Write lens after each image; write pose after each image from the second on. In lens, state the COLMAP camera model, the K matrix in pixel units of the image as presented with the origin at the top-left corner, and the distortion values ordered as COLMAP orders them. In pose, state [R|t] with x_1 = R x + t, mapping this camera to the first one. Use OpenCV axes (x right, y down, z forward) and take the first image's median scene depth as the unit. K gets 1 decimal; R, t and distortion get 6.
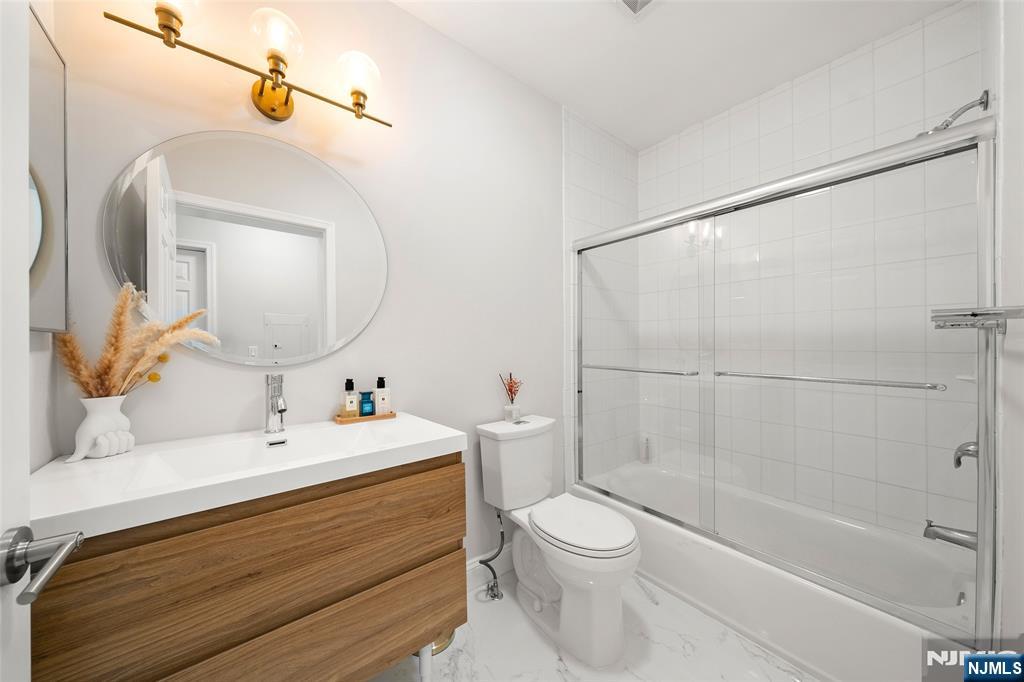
lens RADIAL K [[352.4, 0, 510.0], [0, 352.4, 342.1], [0, 0, 1]] dist [-0.000567, 0.000052]
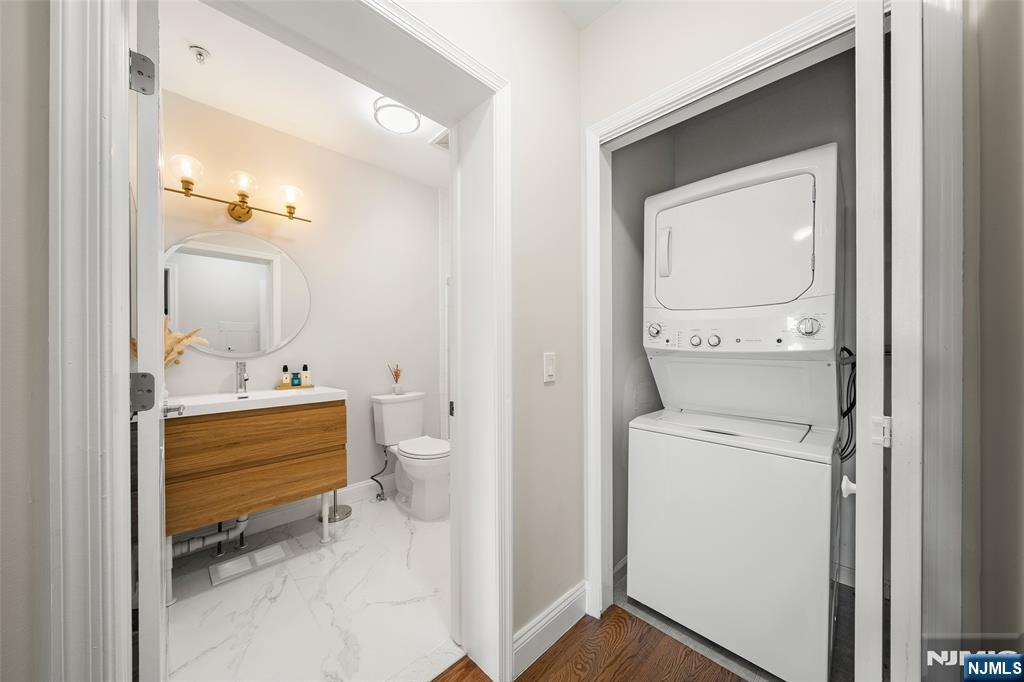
lens RADIAL K [[356.4, 0, 513.3], [0, 356.4, 345.3], [0, 0, 1]] dist [0.001397, 0.000029]
pose [[0.994554, -0.001554, 0.104211, 0.512776], [0.002059, 0.999987, -0.004739, 0.015177], [-0.104202, 0.004927, 0.994544, -0.930338]]
